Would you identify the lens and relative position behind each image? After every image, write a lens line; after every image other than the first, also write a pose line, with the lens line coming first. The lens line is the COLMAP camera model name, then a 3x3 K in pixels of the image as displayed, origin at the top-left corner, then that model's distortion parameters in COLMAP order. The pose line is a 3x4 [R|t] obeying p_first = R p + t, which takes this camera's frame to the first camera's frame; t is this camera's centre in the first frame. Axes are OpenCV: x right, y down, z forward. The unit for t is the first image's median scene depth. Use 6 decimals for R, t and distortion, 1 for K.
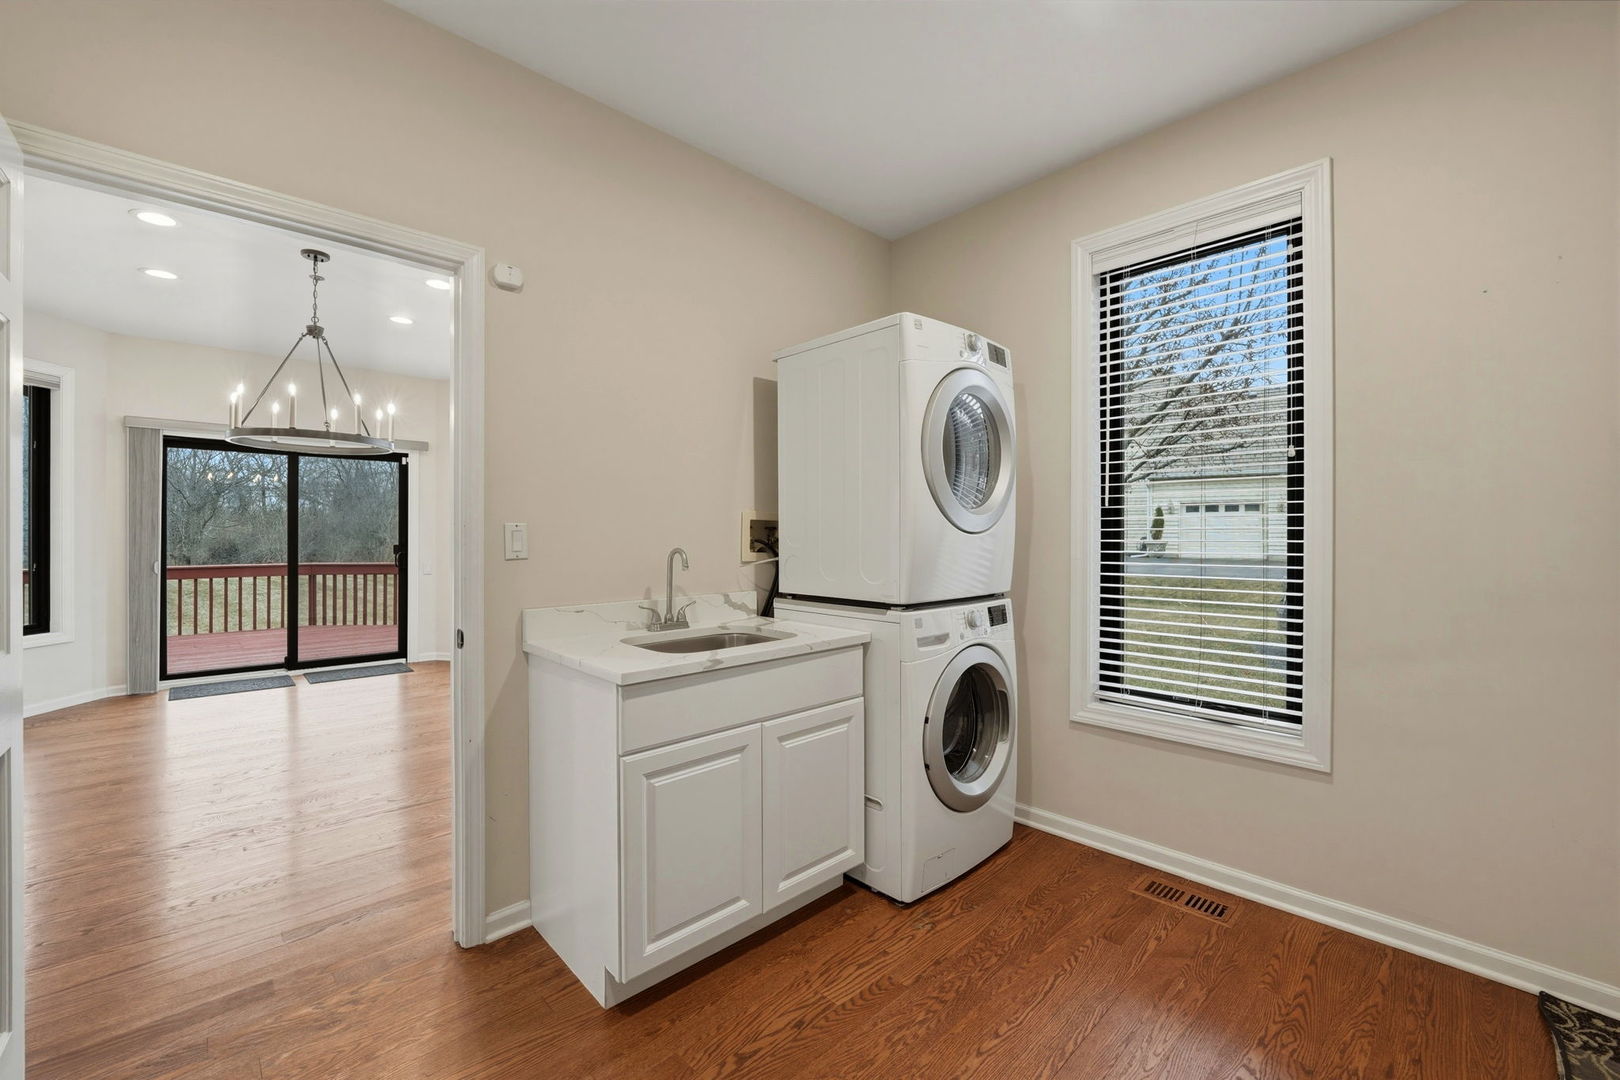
lens RADIAL K [[663.0, 0, 801.7], [0, 663.0, 538.1], [0, 0, 1]] dist [-0.018818, -0.000013]
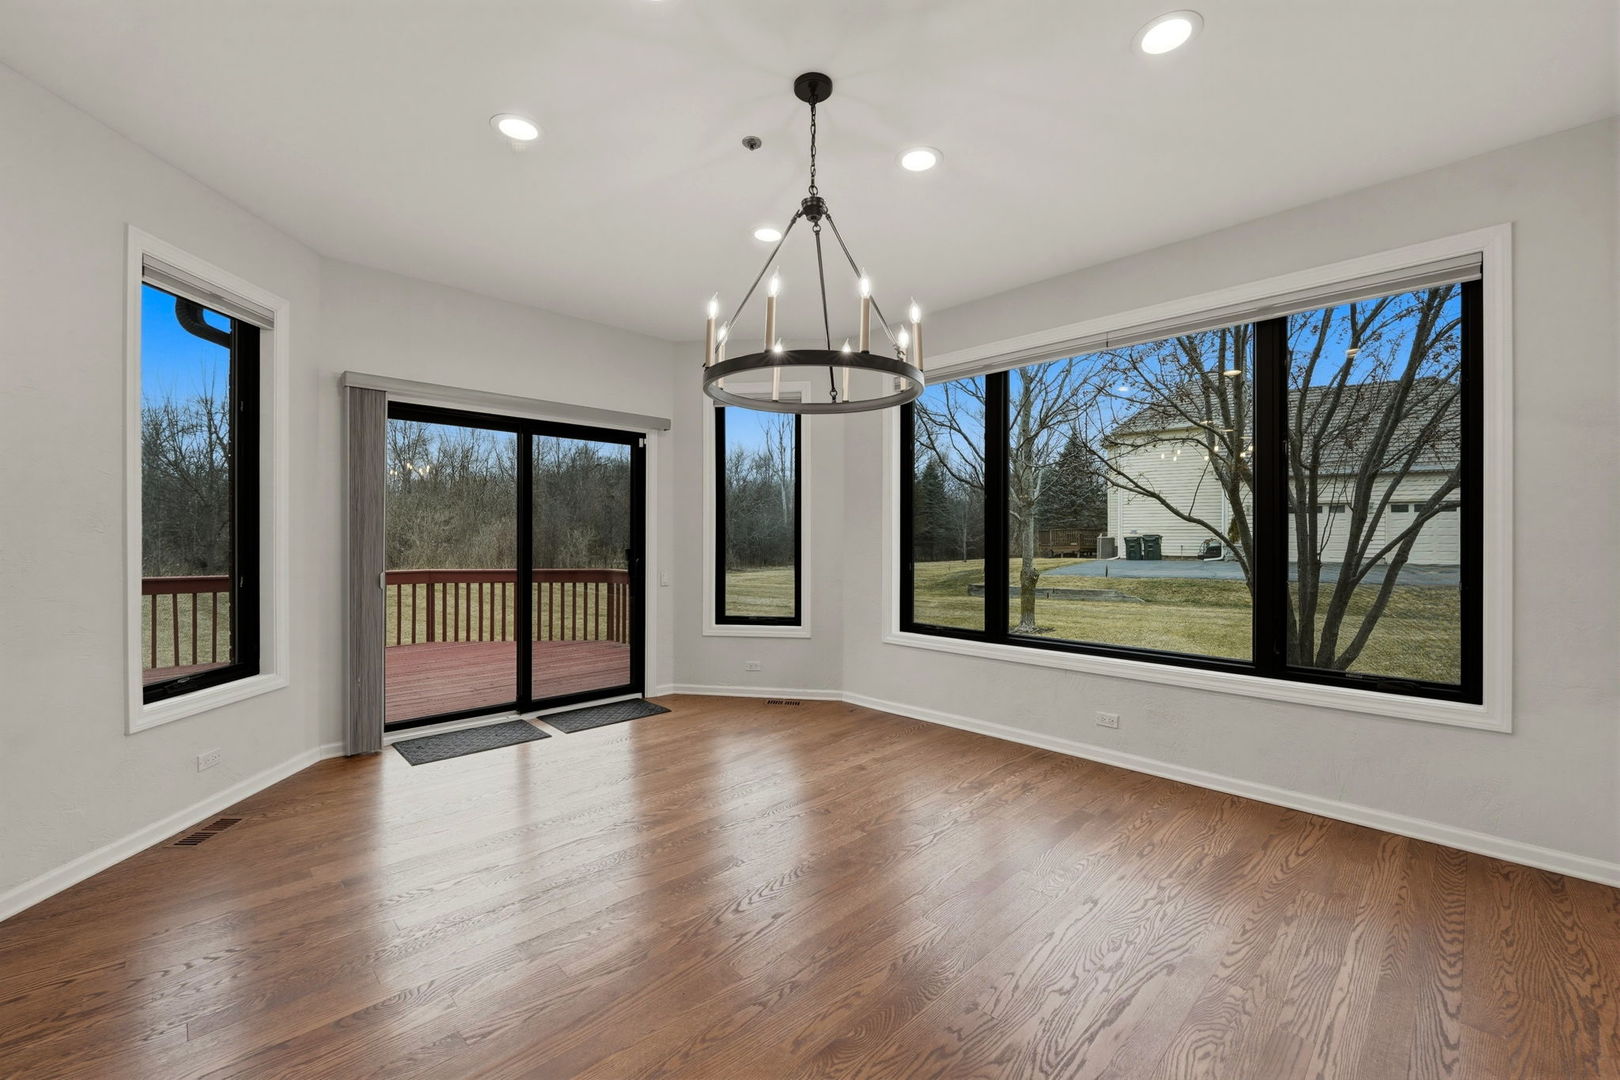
lens RADIAL K [[663.0, 0, 801.7], [0, 663.0, 538.1], [0, 0, 1]] dist [-0.018818, -0.000013]
pose [[0.999930, 0.001023, 0.011816, -0.457598], [-0.000940, 0.999974, -0.007089, 0.003134], [-0.011823, 0.007077, 0.999905, 0.220756]]
